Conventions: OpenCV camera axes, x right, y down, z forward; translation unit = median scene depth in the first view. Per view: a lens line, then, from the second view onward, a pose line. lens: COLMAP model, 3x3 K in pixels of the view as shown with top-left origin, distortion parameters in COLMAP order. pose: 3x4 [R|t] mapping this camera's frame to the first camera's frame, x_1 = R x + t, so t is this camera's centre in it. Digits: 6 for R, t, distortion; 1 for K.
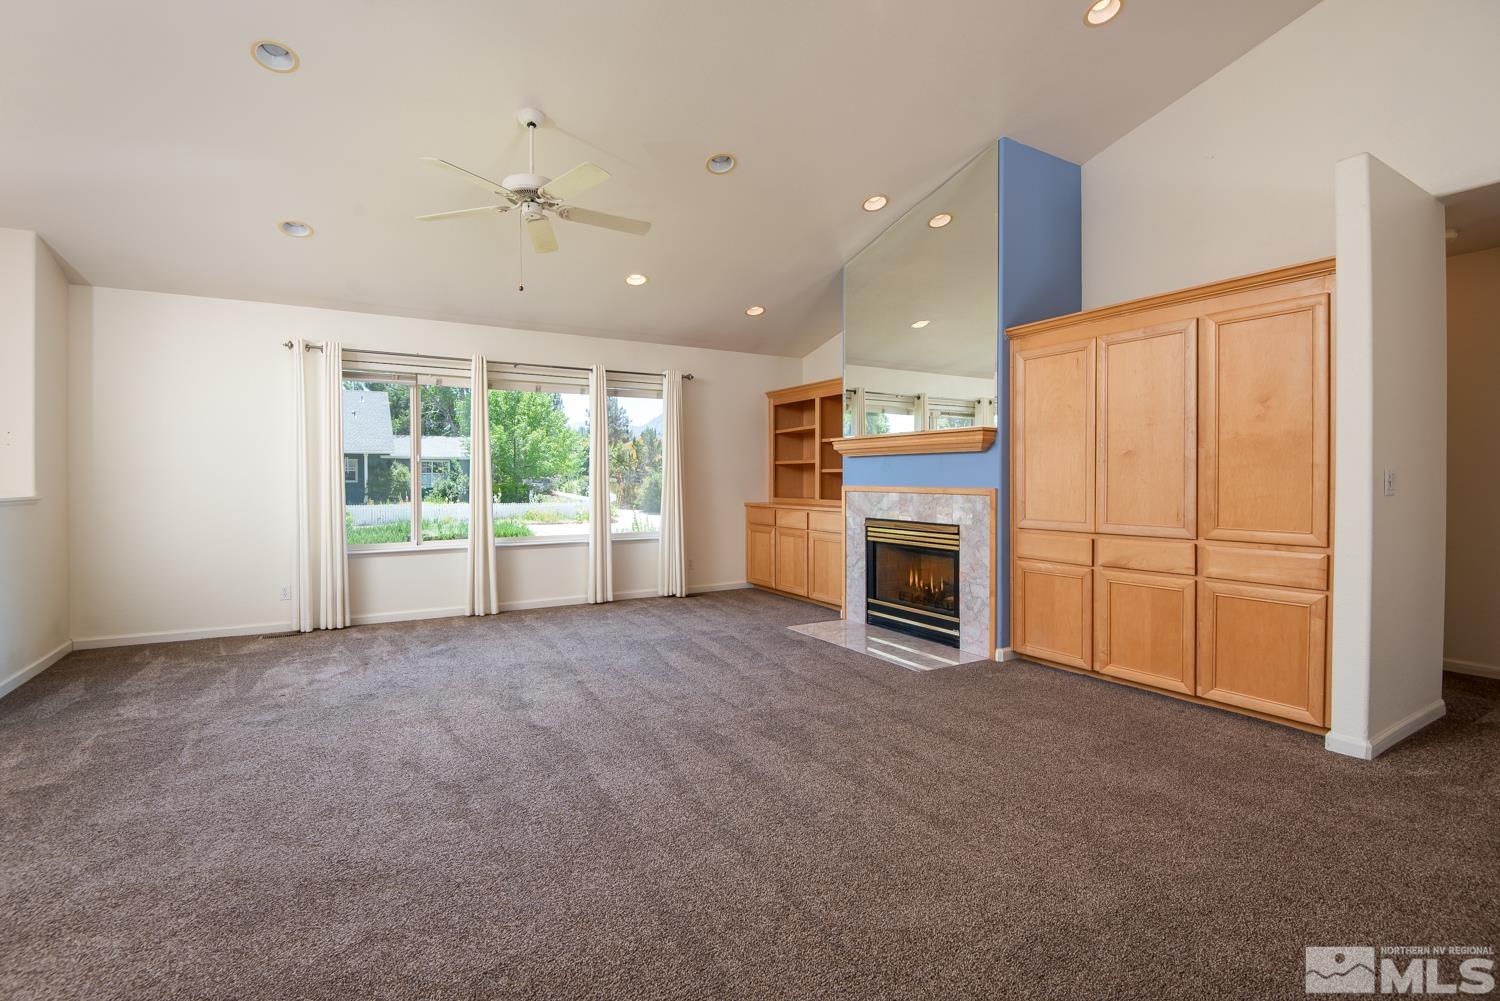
lens RADIAL K [[686.0, 0, 747.7], [0, 686.0, 487.2], [0, 0, 1]] dist [0.001263, -0.018724]
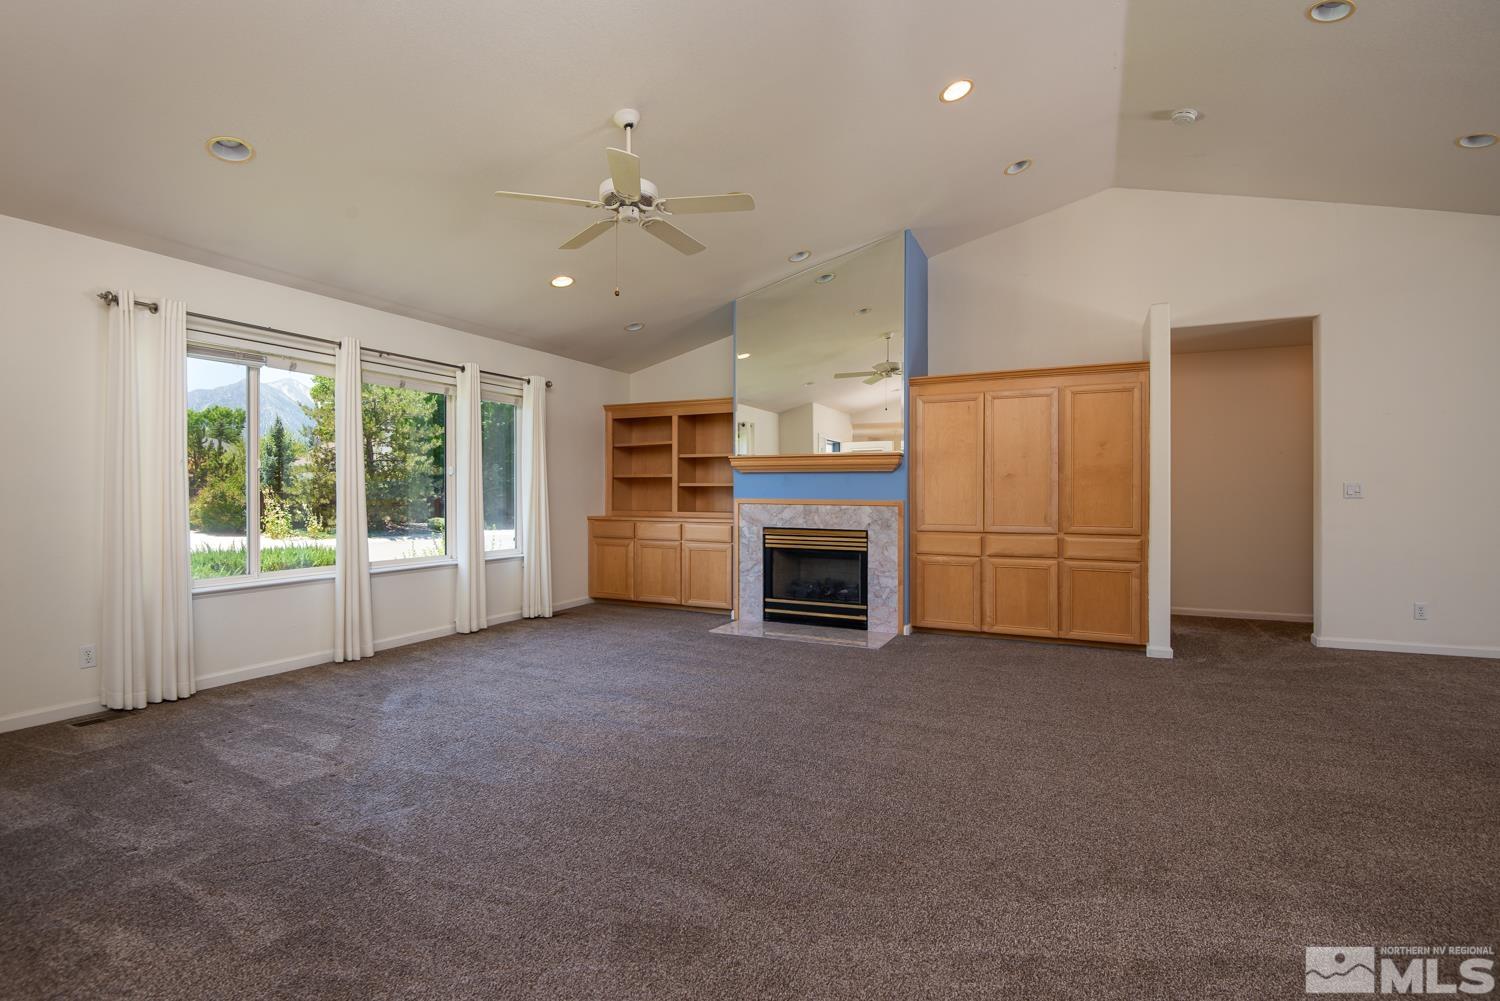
lens RADIAL K [[689.6, 0, 744.7], [0, 689.6, 494.2], [0, 0, 1]] dist [0.000789, -0.024178]
pose [[0.833620, 0.001808, 0.552336, -0.563149], [0.002871, 0.999967, -0.007608, -0.001051], [-0.552331, 0.007928, 0.833587, 0.083472]]
